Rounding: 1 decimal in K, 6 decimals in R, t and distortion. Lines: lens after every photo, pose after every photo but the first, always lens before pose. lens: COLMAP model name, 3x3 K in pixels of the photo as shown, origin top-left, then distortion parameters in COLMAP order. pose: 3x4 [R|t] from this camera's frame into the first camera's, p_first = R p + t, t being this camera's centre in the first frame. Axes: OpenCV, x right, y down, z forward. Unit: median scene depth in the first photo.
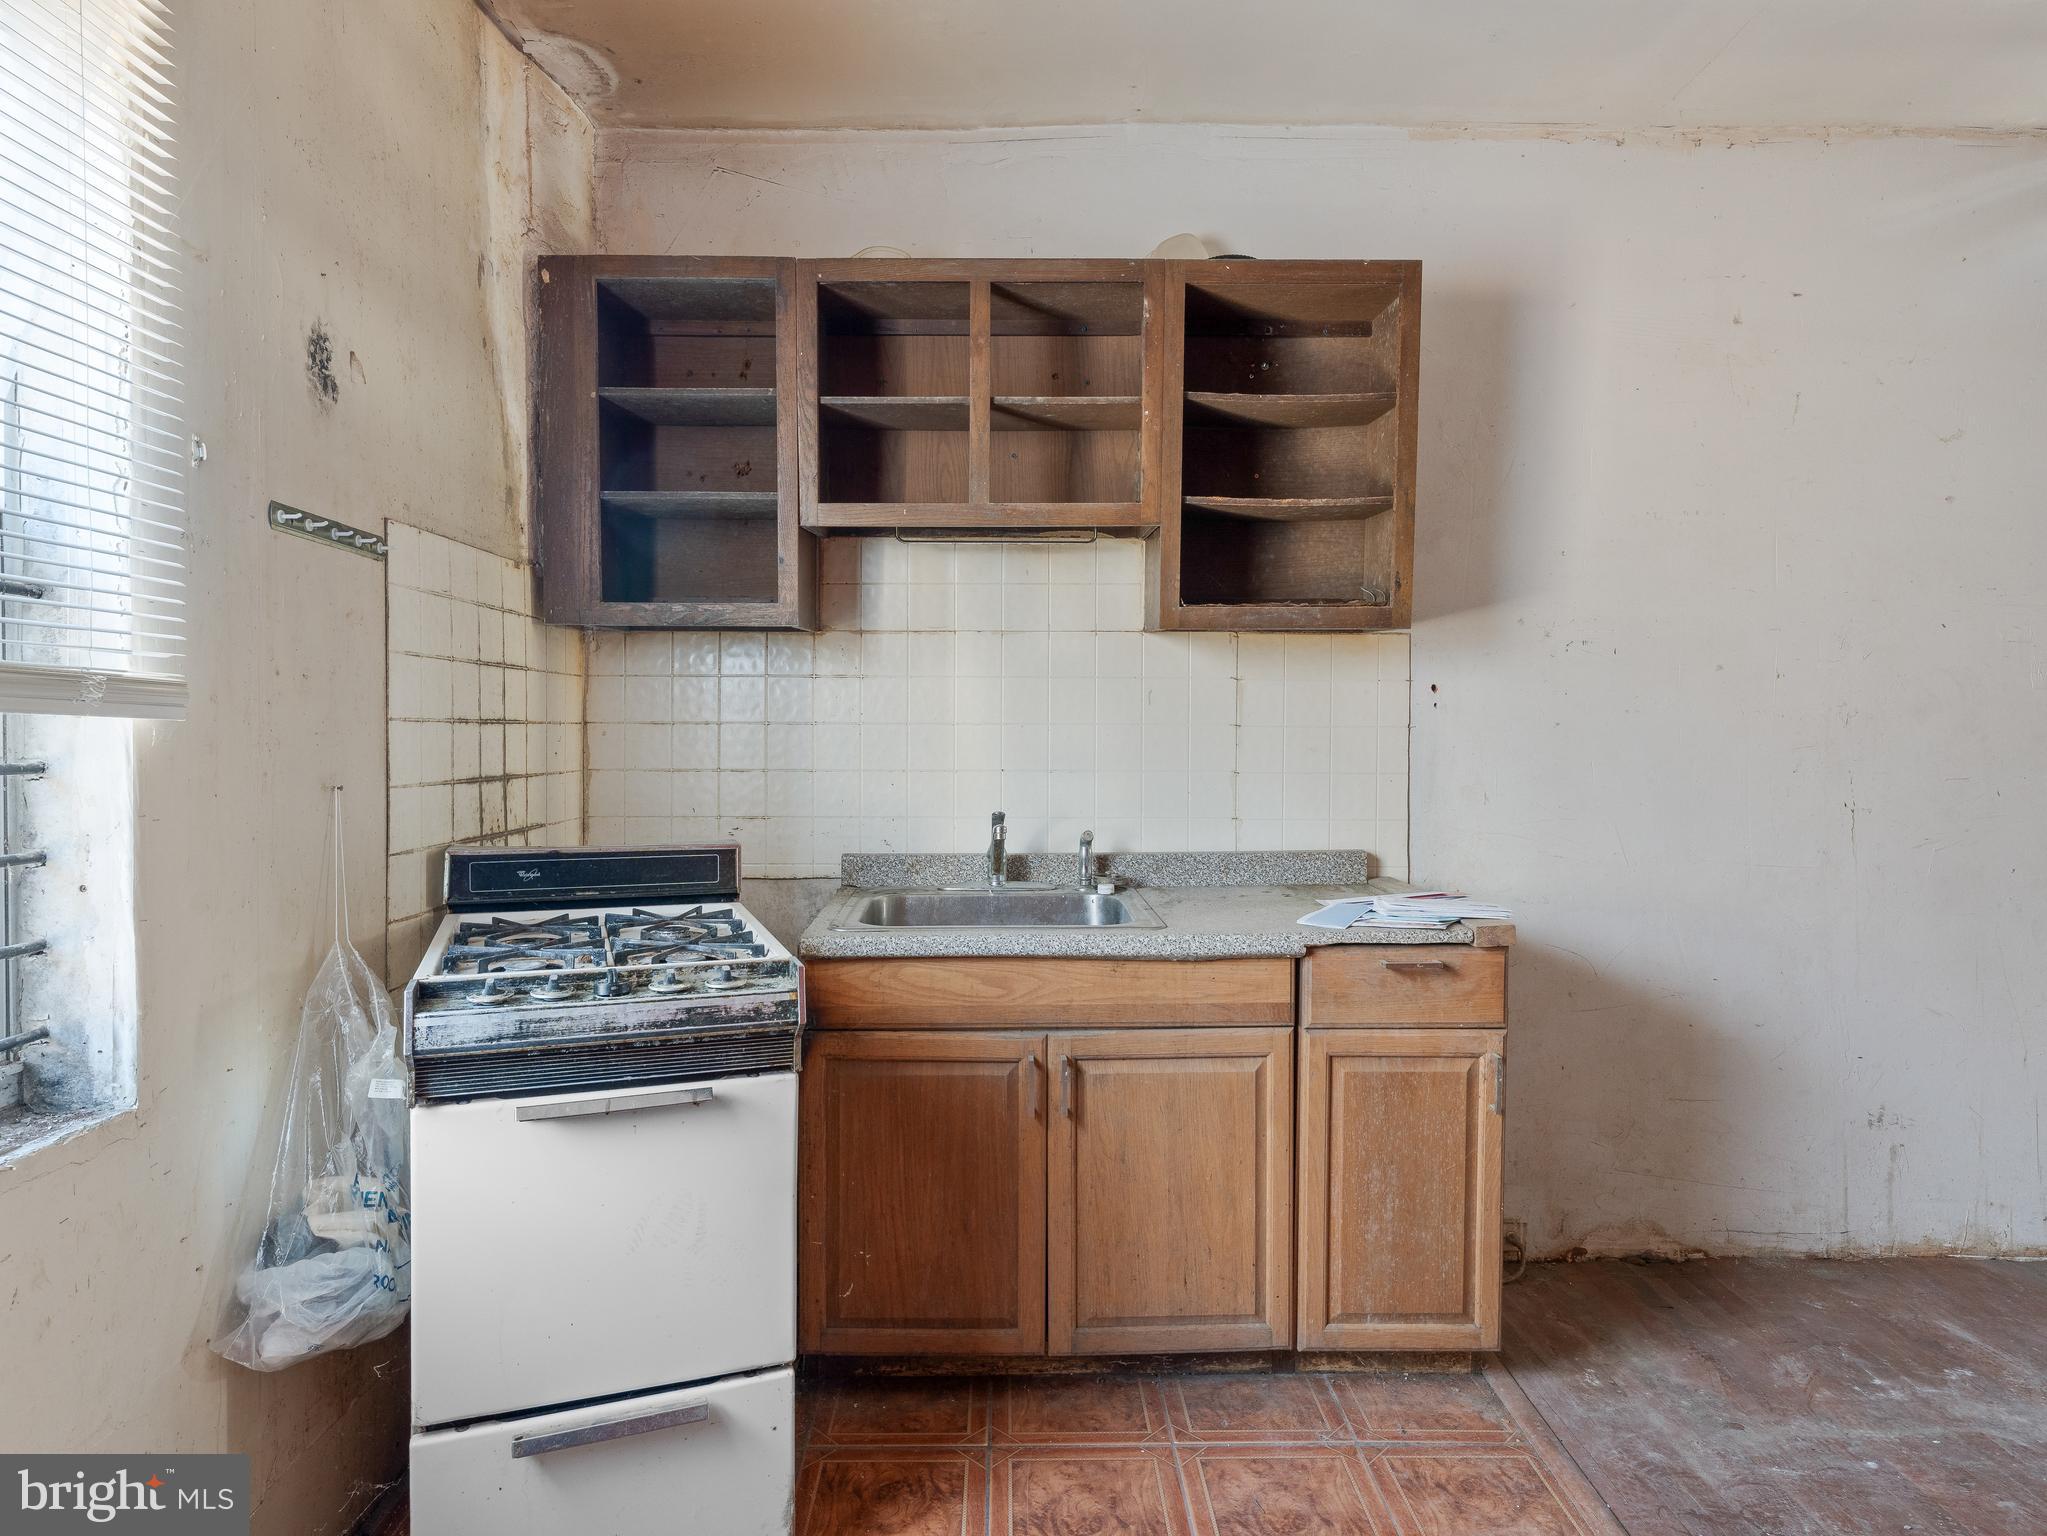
lens RADIAL K [[1207.0, 0, 1025.3], [0, 1207.0, 755.7], [0, 0, 1]] dist [-0.000383, 0.000240]
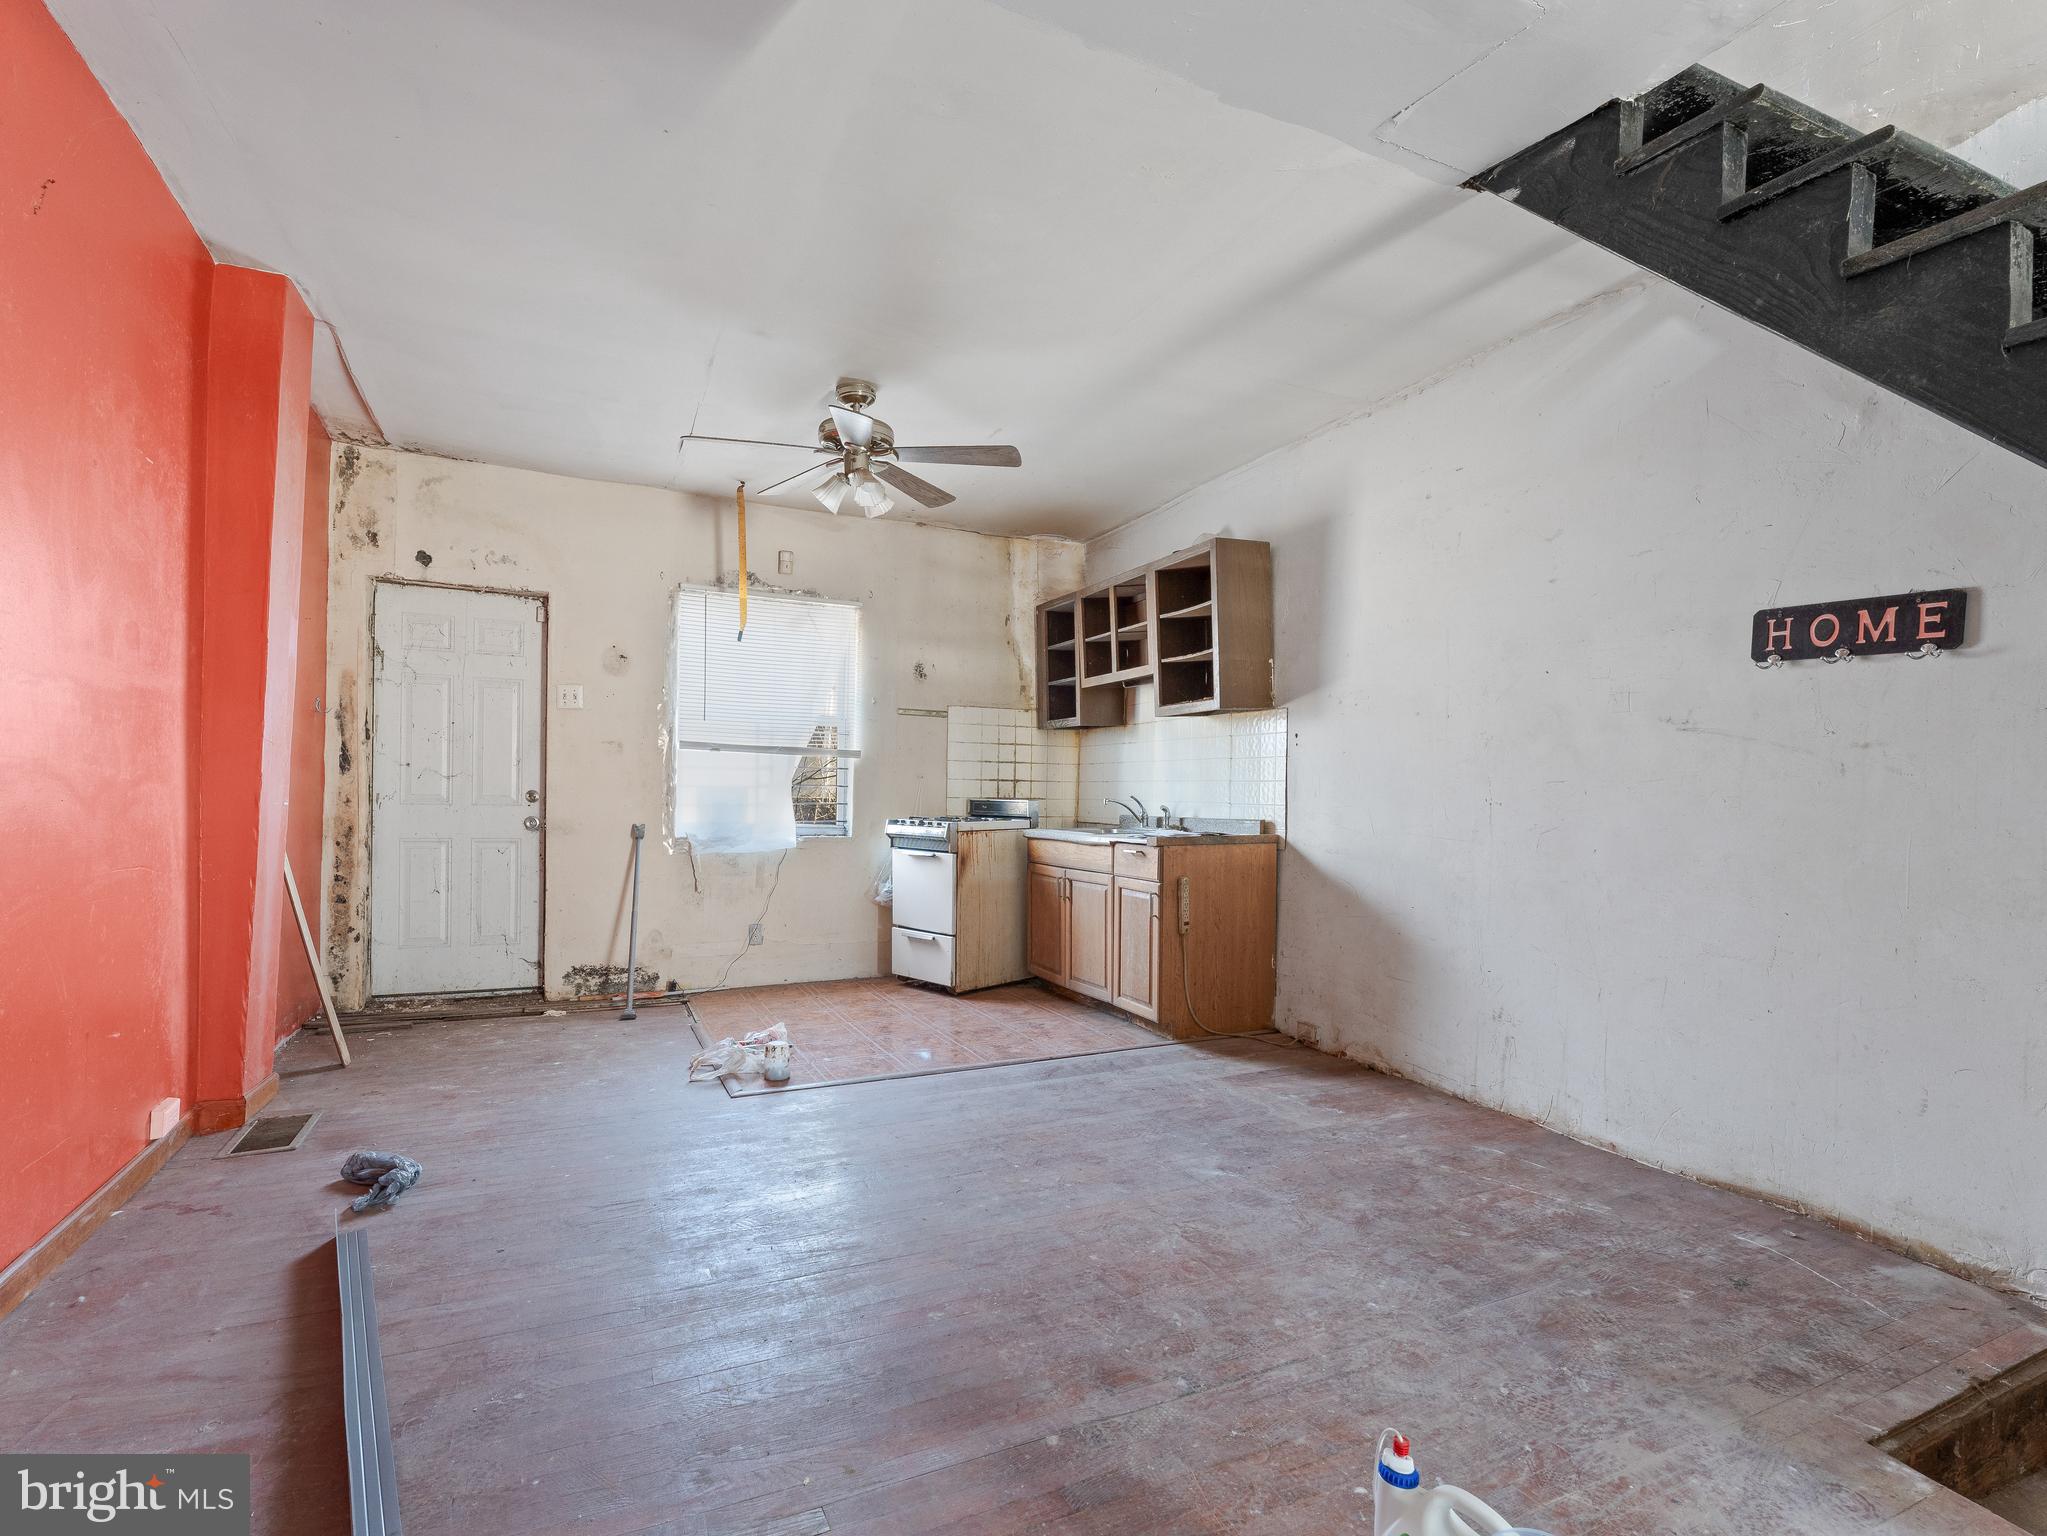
lens RADIAL K [[936.6, 0, 1010.6], [0, 936.6, 808.5], [0, 0, 1]] dist [-0.000135, -0.000322]
pose [[0.422493, 0.020027, -0.906145, 1.907705], [-0.031716, 0.999470, 0.007302, 0.079336], [0.905811, 0.025655, 0.422904, -0.024778]]
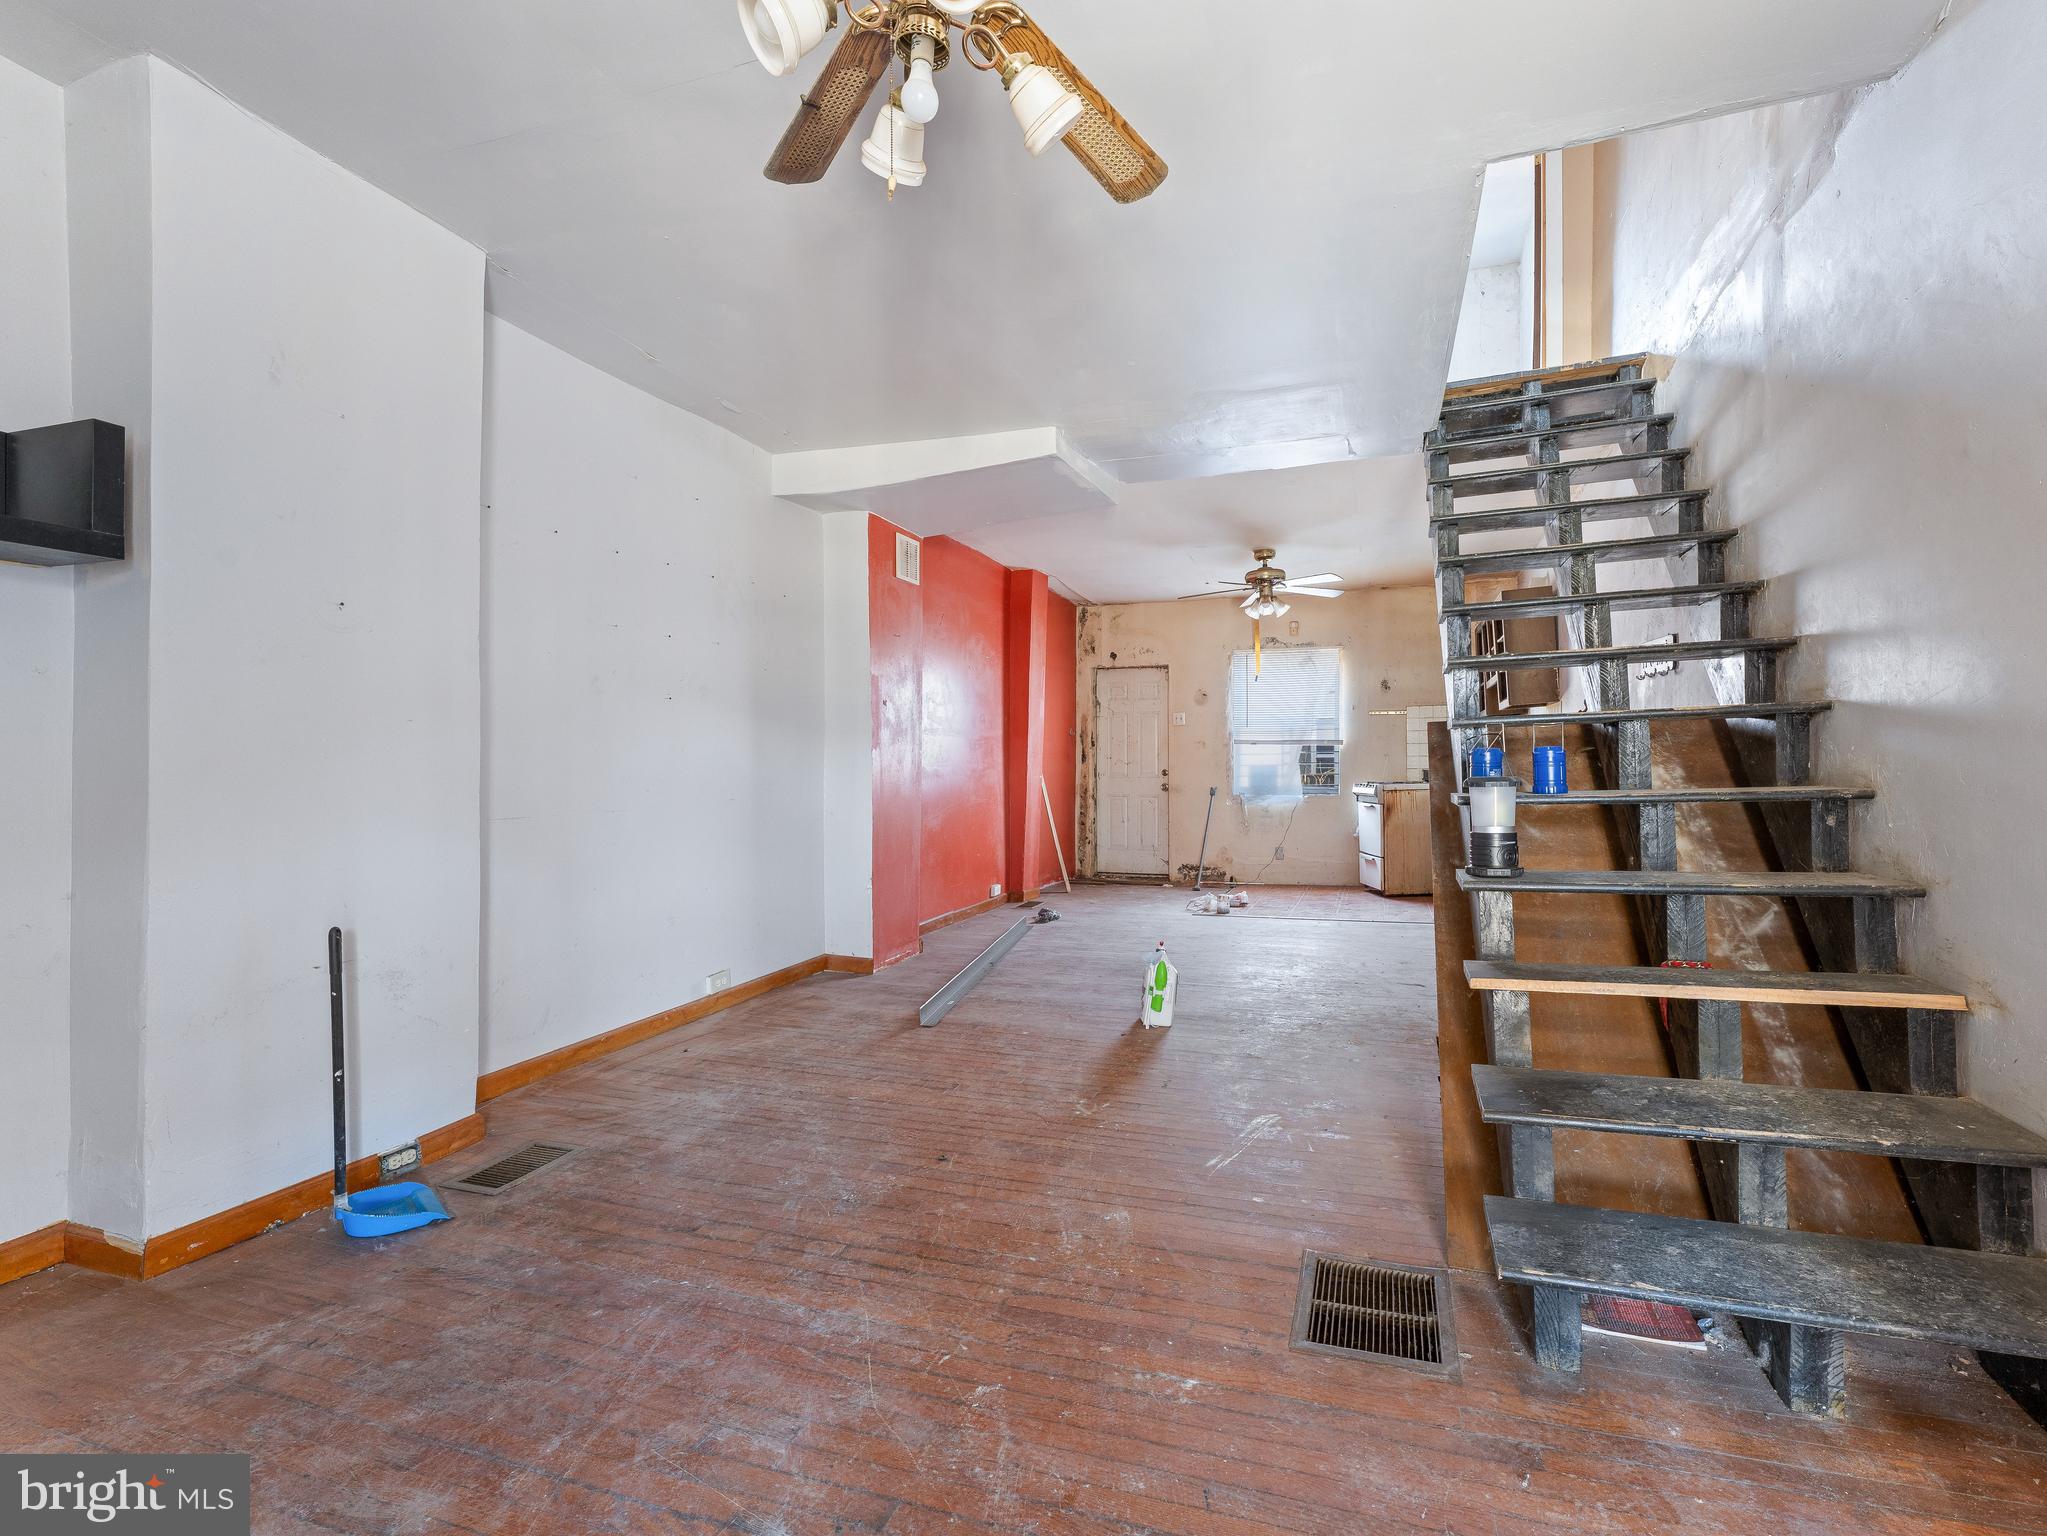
lens RADIAL K [[857.4, 0, 1137.9], [0, 857.4, 772.9], [0, 0, 1]] dist [0.001547, -0.000358]
pose [[-0.254635, 0.007055, -0.967012, 3.120035], [-0.010174, 0.999898, 0.009974, 0.066946], [0.966984, 0.012379, -0.254537, 0.726845]]
